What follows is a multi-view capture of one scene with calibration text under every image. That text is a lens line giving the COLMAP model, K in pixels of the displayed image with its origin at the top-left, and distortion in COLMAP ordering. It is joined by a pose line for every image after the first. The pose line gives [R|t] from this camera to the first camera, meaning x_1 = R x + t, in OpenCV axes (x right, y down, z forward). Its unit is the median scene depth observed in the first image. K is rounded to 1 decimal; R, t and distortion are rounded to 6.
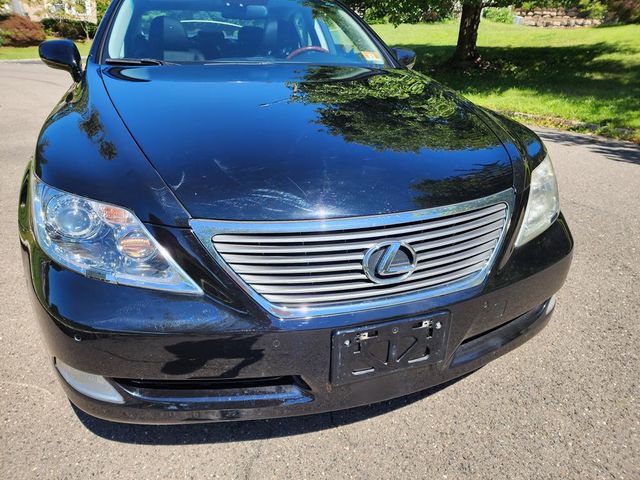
lens RADIAL K [[428.0, 0, 316.1], [0, 428.0, 242.3], [0, 0, 1]] dist [0.073711, -0.070080]
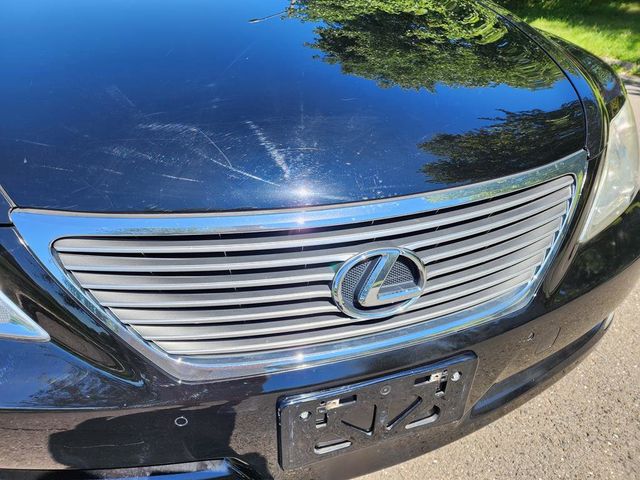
lens RADIAL K [[447.5, 0, 322.0], [0, 447.5, 244.1], [0, 0, 1]] dist [0.035270, -0.042414]
pose [[0.999863, 0.016538, 0.000447, 0.087667], [-0.016458, 0.991541, 0.128744, -0.079454], [0.001686, -0.128734, 0.991678, 0.383476]]
